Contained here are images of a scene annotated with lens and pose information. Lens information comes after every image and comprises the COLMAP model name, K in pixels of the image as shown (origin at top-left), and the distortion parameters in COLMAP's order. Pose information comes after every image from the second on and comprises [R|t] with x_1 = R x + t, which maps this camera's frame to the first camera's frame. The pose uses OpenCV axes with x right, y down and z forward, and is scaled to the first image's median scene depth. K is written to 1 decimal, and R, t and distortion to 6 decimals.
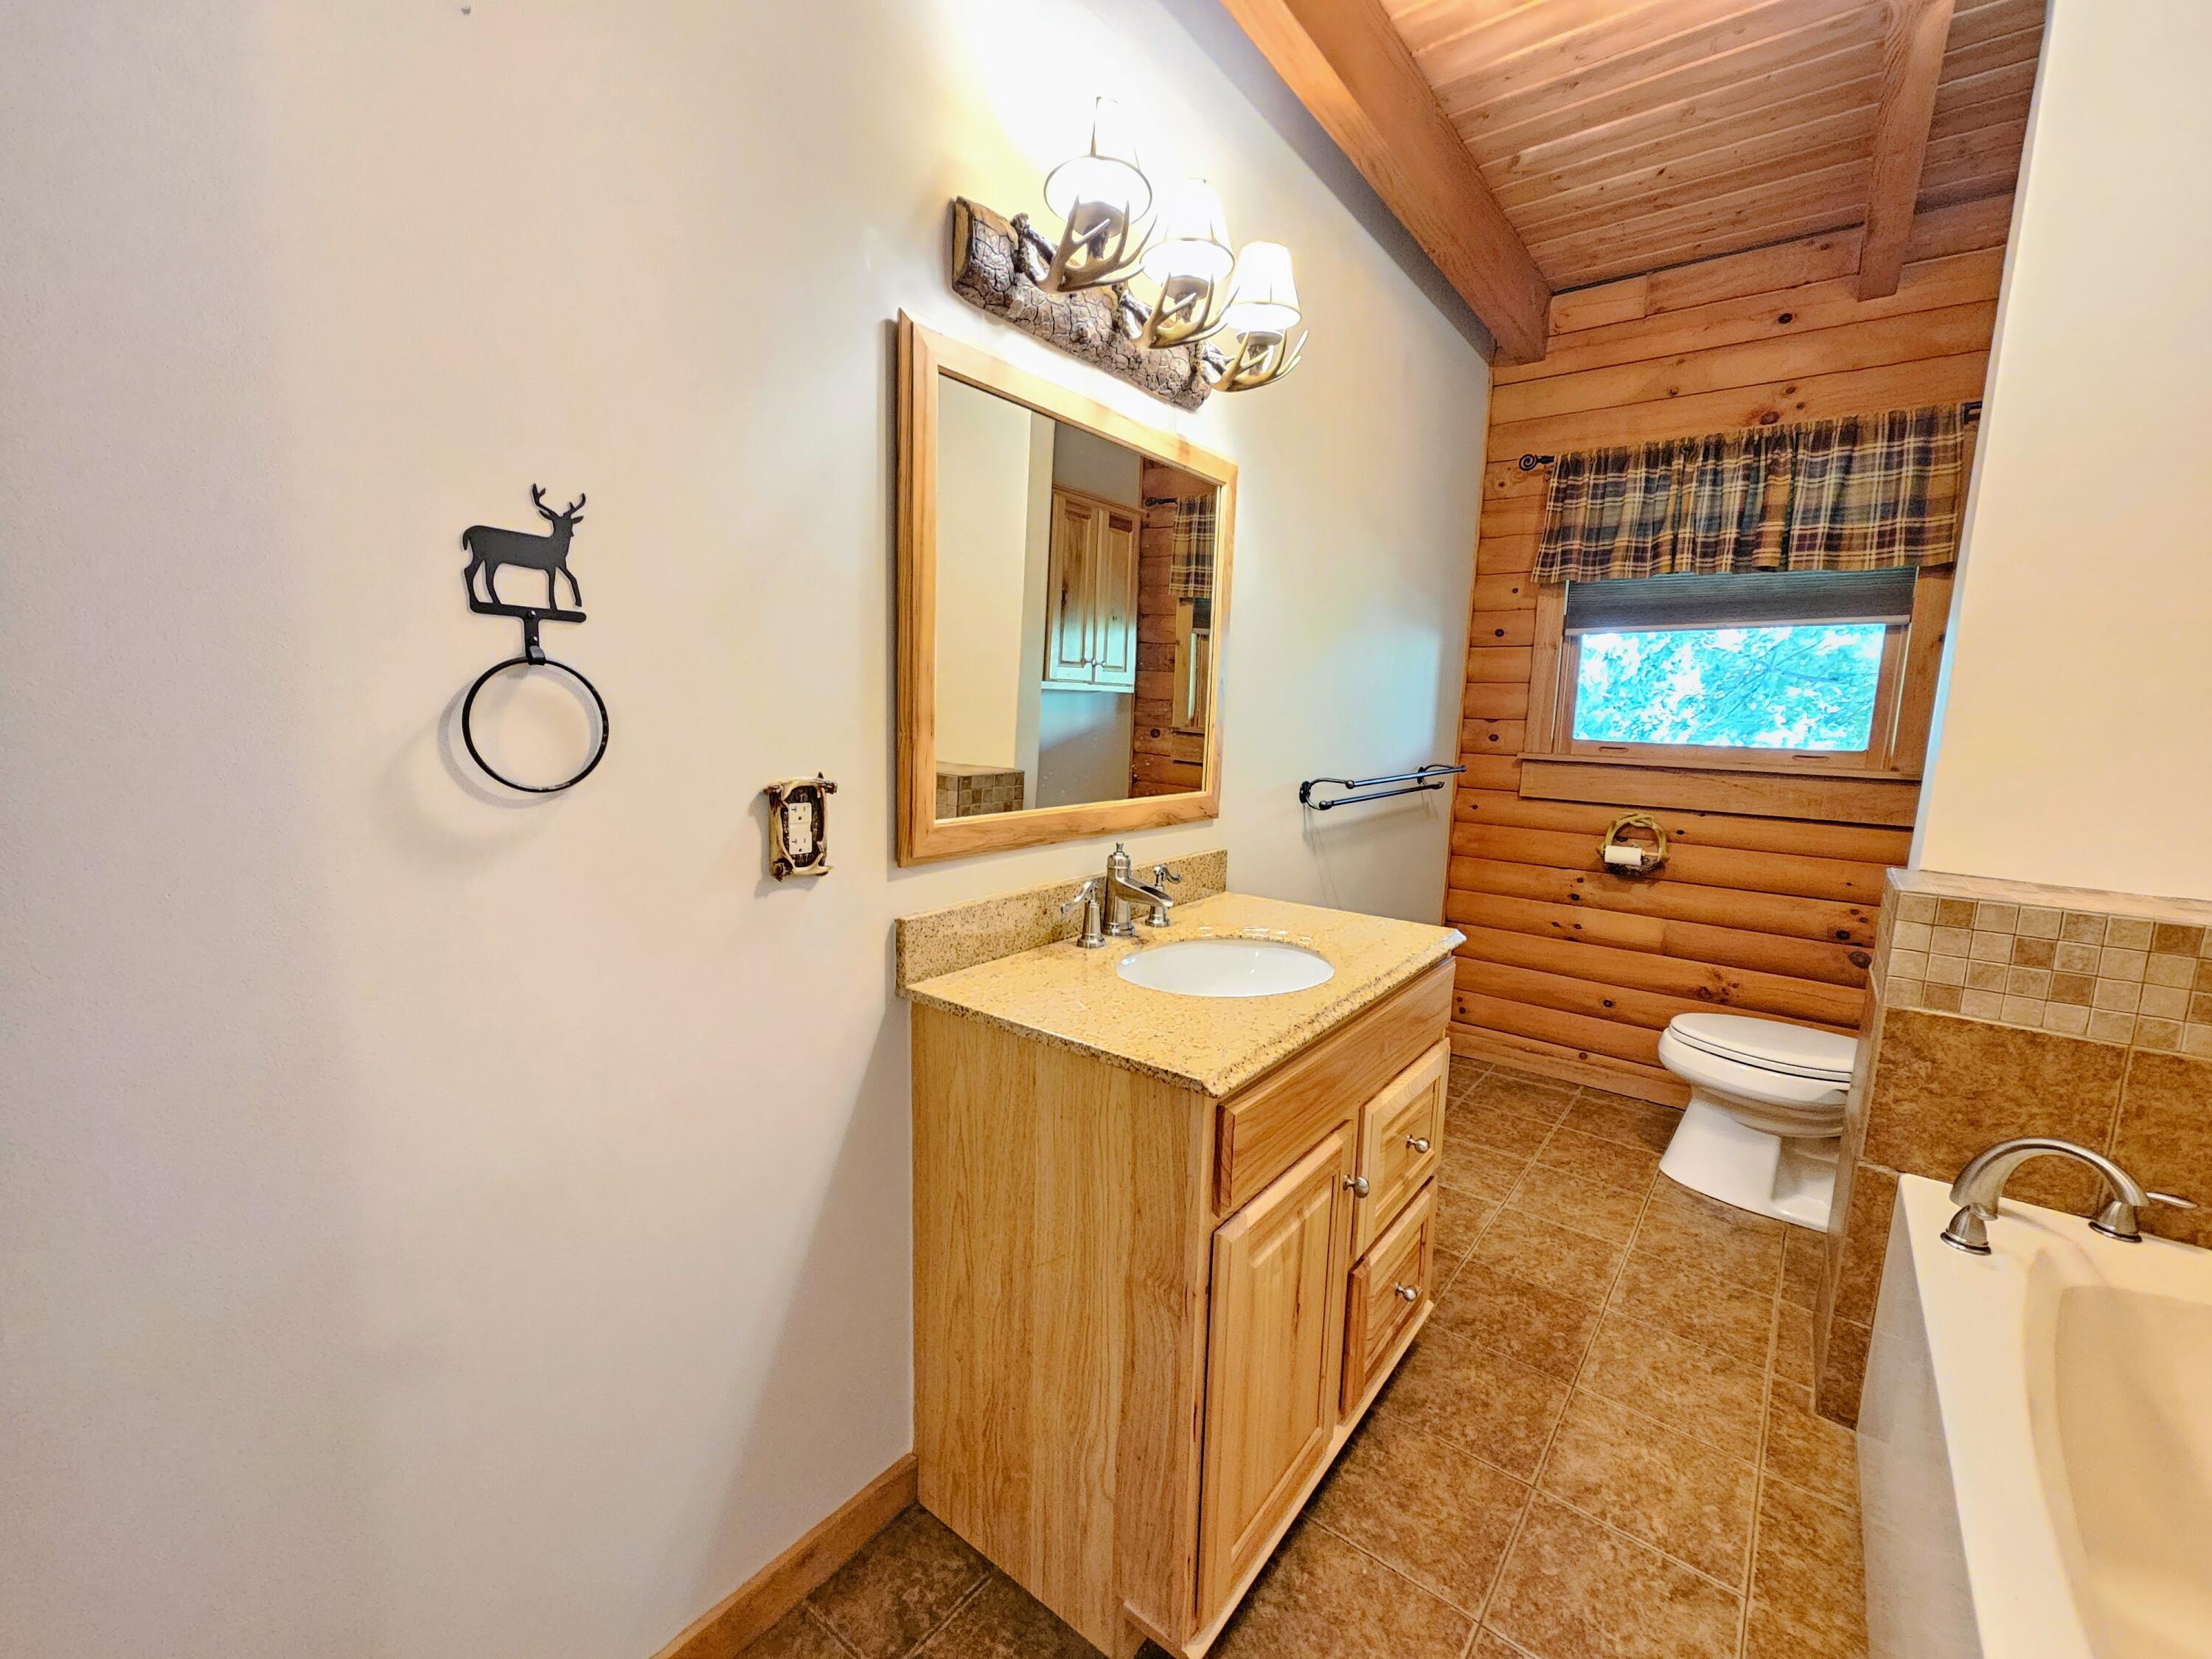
lens RADIAL K [[908.7, 0, 1111.0], [0, 908.7, 835.6], [0, 0, 1]] dist [-0.003423, -0.000166]
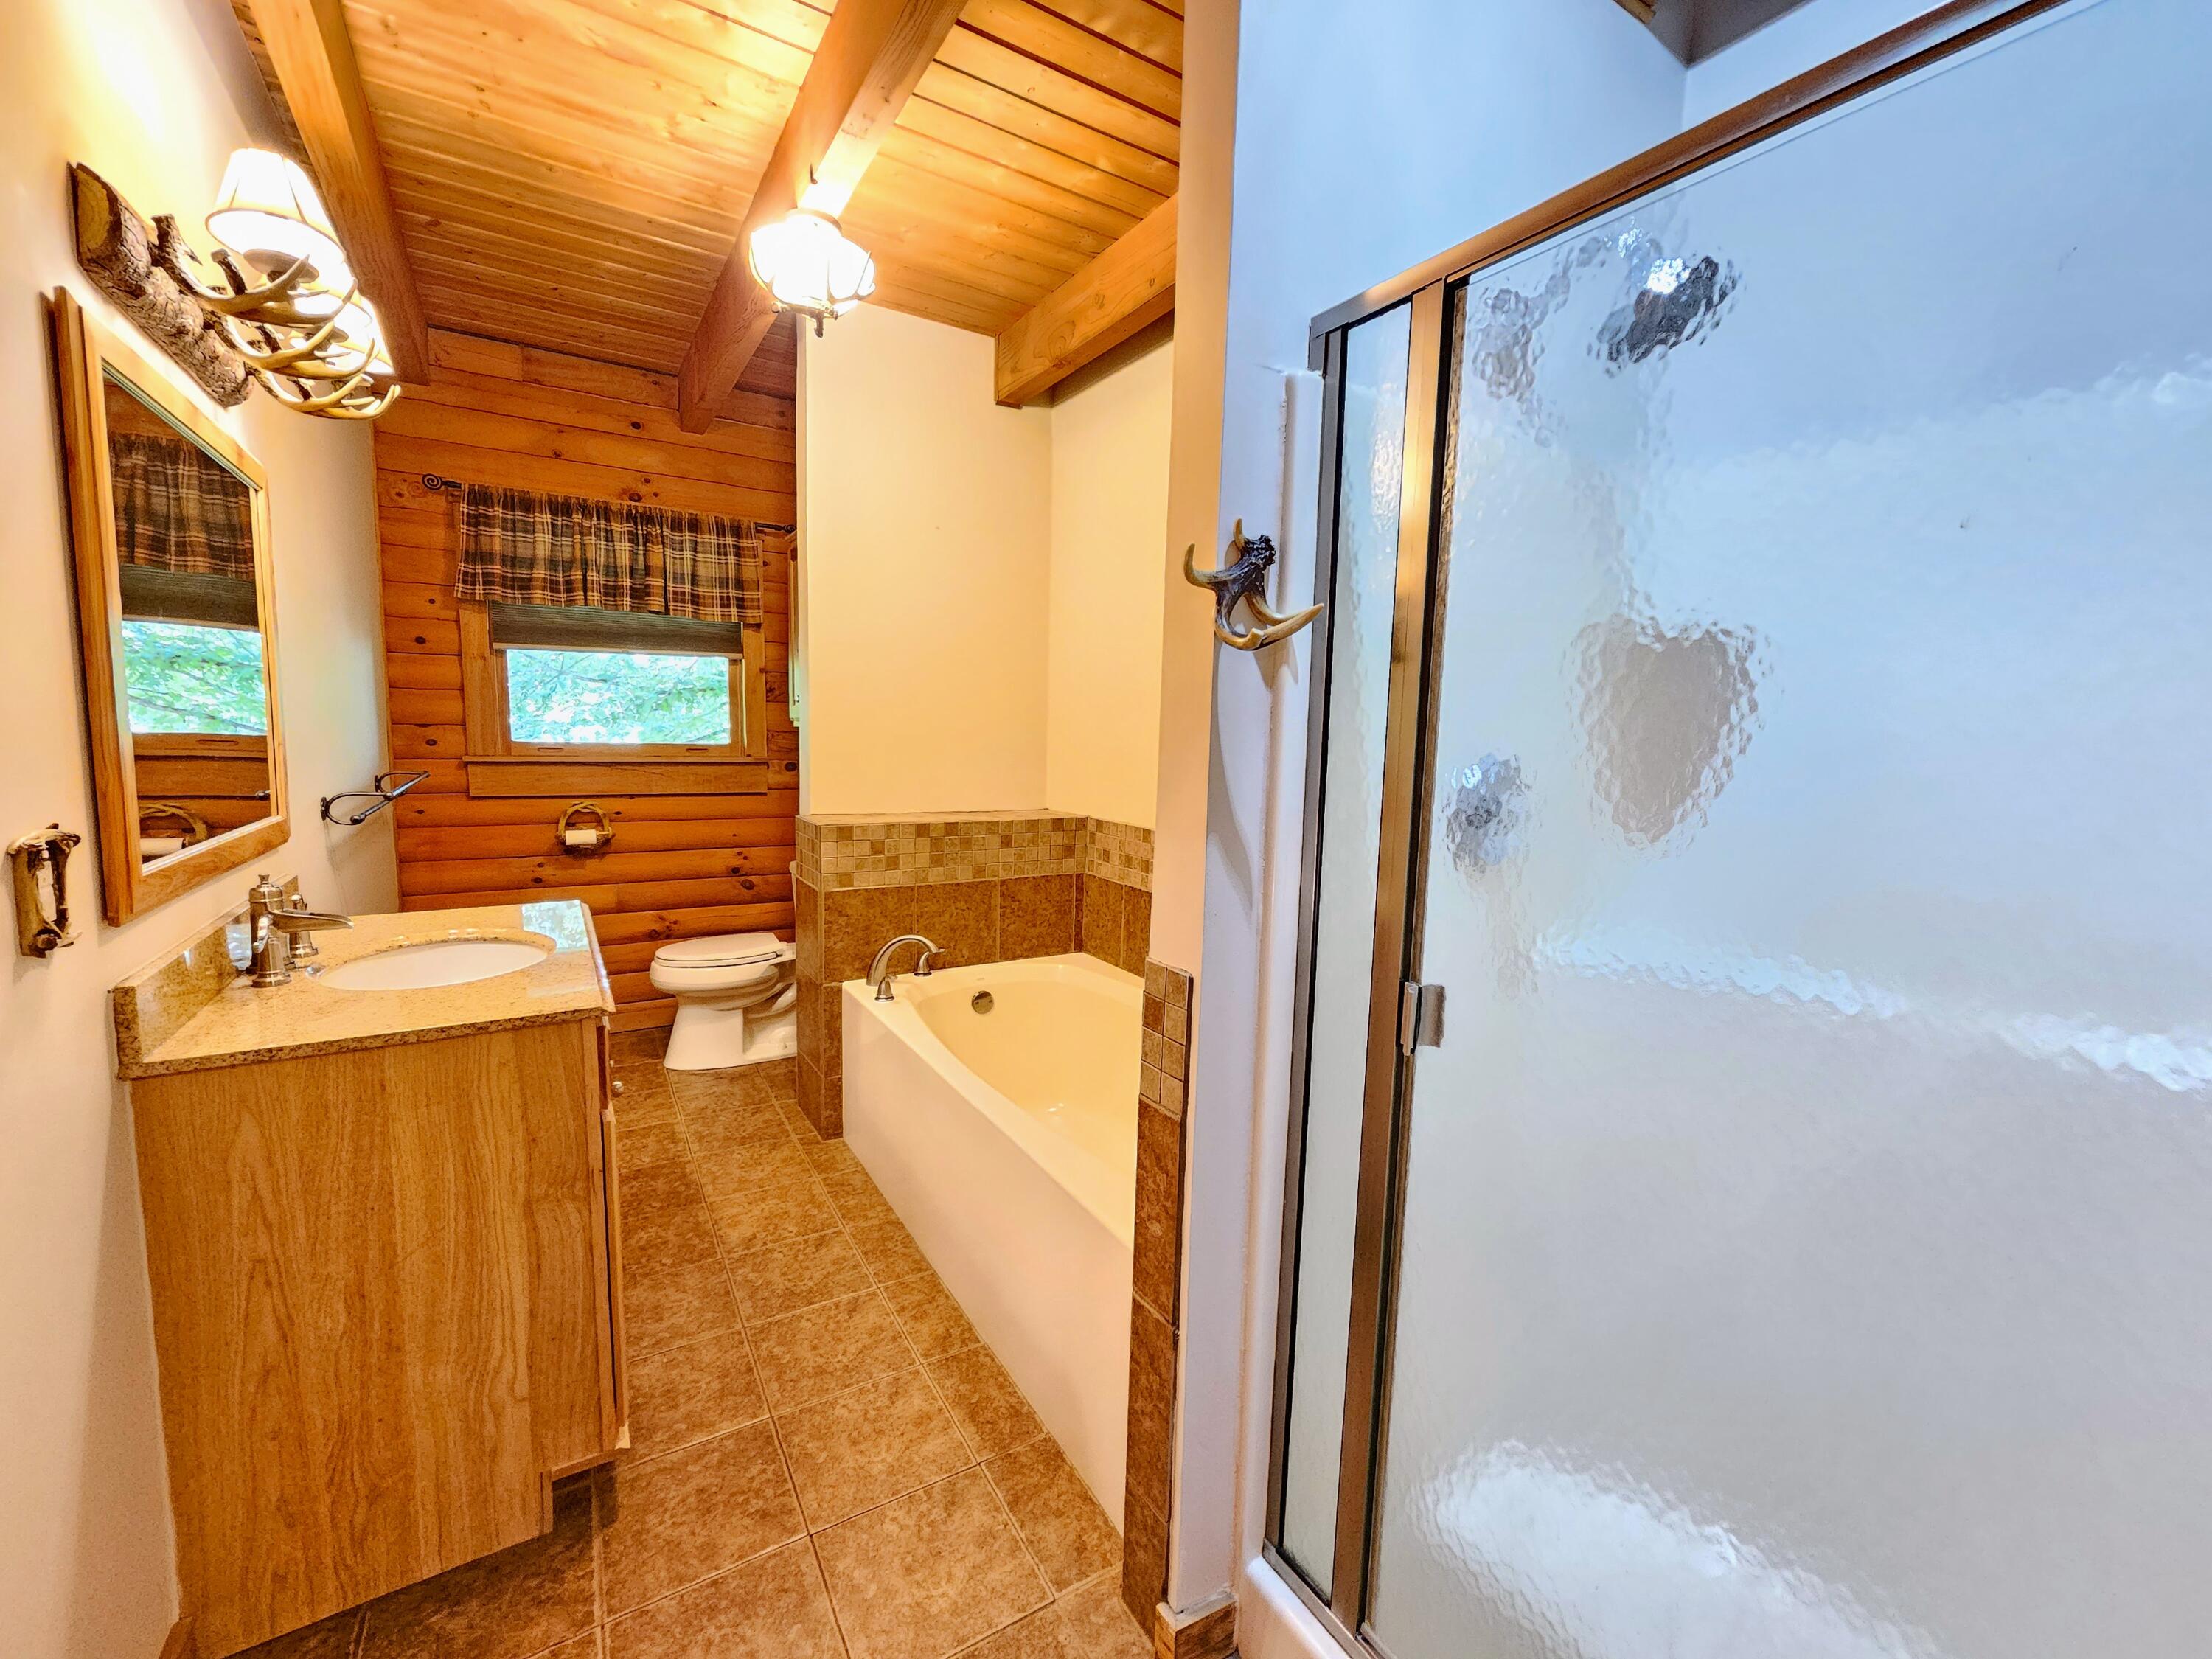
lens RADIAL K [[908.7, 0, 1111.0], [0, 908.7, 835.6], [0, 0, 1]] dist [-0.003423, -0.000166]
pose [[0.348079, -0.128438, 0.928625, -0.350041], [0.118389, 0.988662, 0.092365, -0.009457], [-0.929960, 0.077788, 0.359338, -0.096198]]
